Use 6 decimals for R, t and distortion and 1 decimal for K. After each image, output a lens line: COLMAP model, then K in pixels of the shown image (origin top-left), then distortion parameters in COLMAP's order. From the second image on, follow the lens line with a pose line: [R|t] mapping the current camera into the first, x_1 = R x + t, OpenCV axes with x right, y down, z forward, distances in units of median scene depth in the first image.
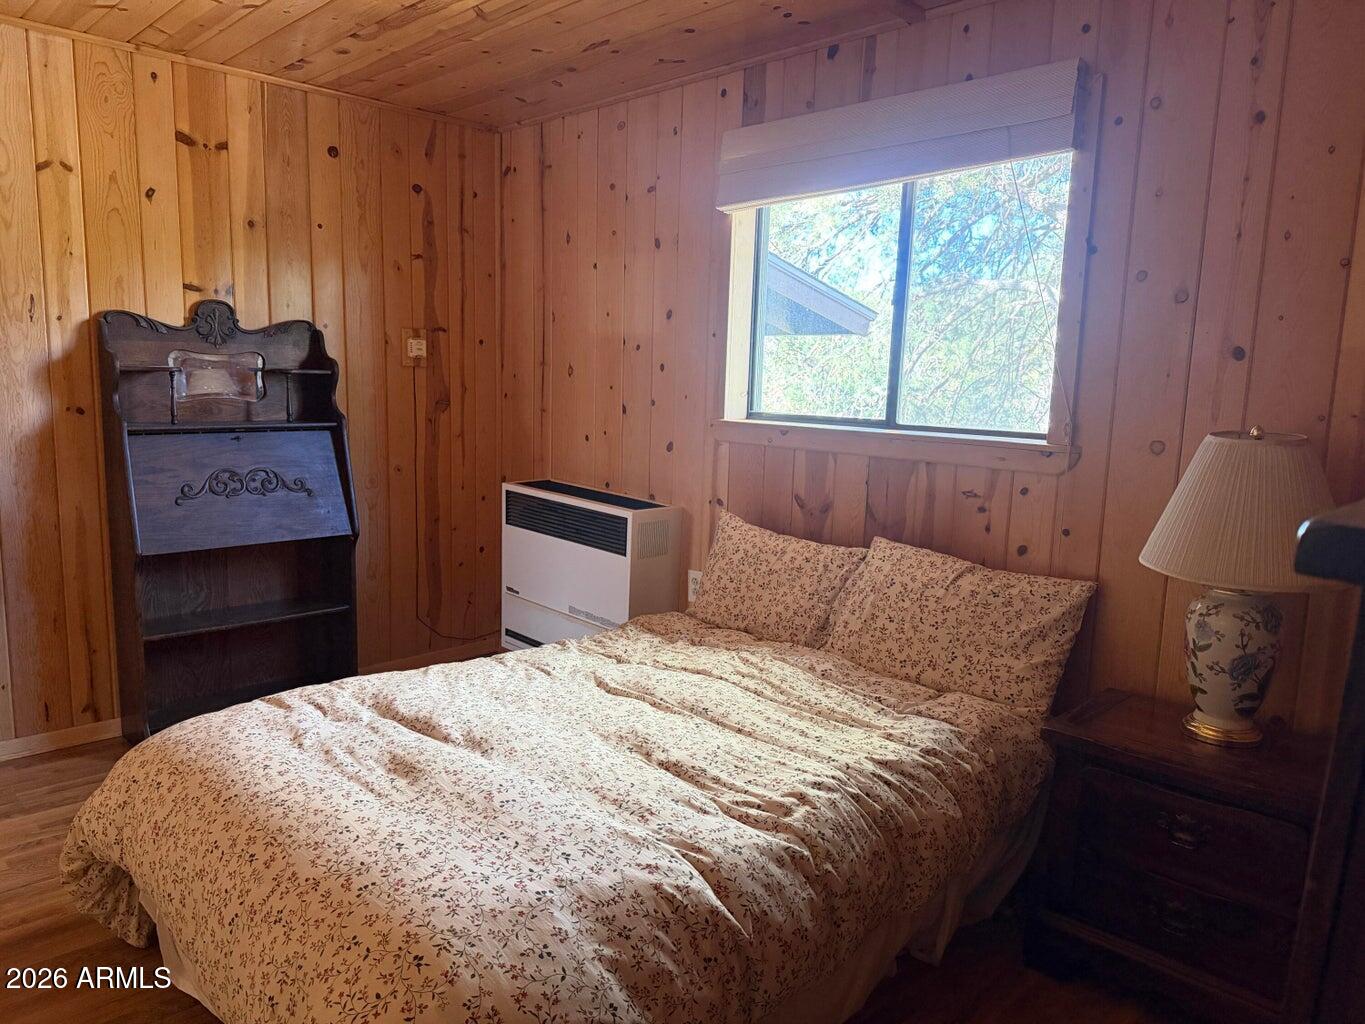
lens RADIAL K [[960.6, 0, 680.2], [0, 960.6, 517.1], [0, 0, 1]] dist [0.058346, -0.071301]
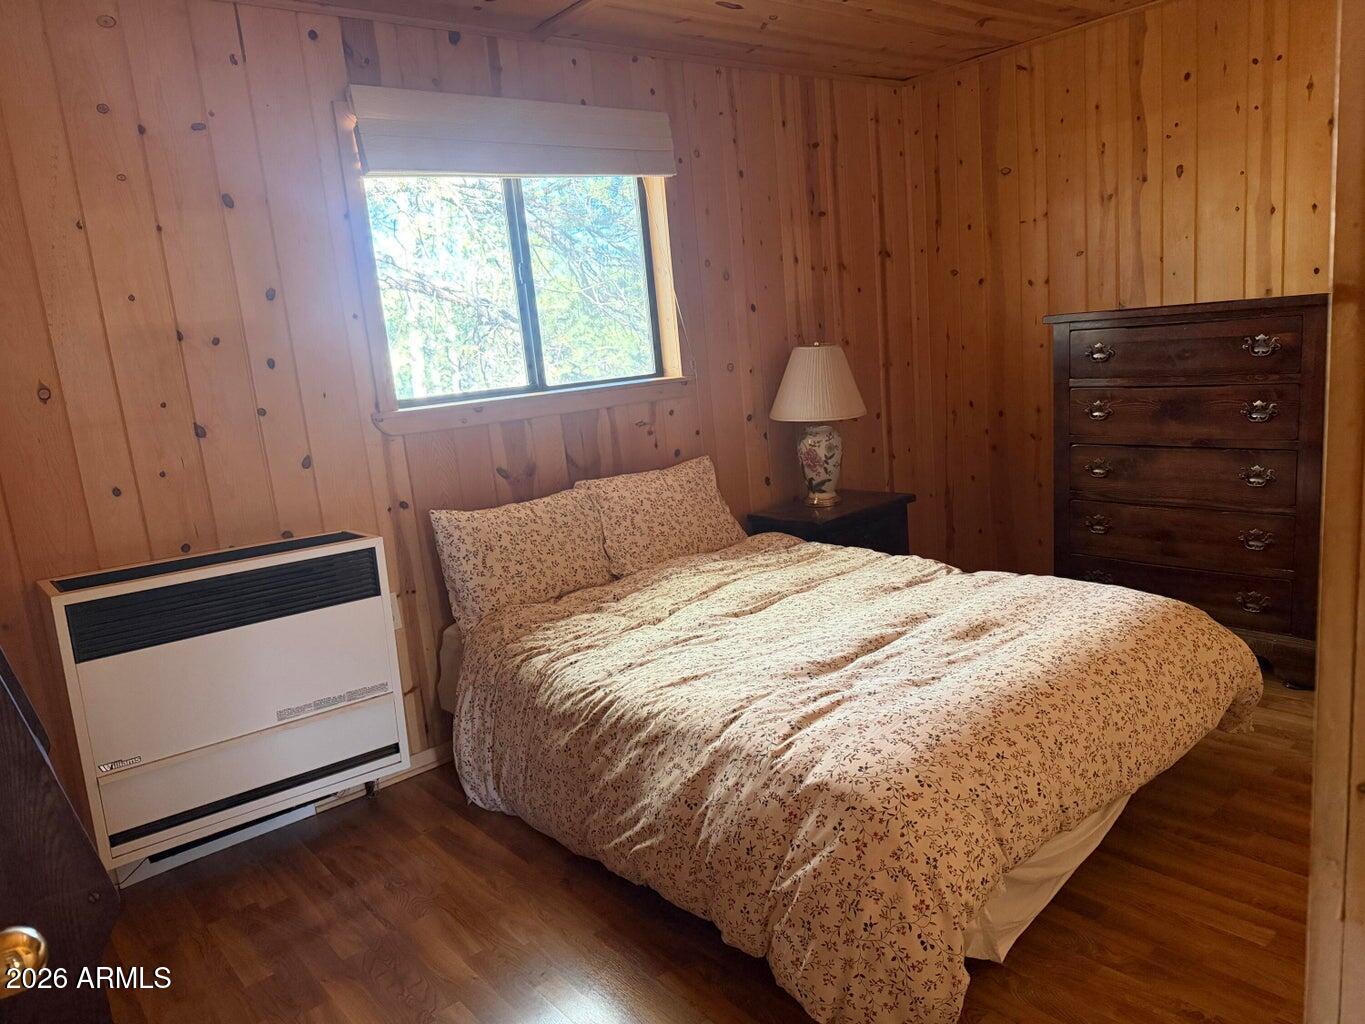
lens RADIAL K [[960.6, 0, 682.7], [0, 960.6, 516.3], [0, 0, 1]] dist [0.058346, -0.071301]
pose [[0.073407, -0.216631, 0.973490, -1.124738], [0.245603, 0.949987, 0.192881, -0.159610], [-0.966587, 0.224933, 0.122941, 0.892341]]
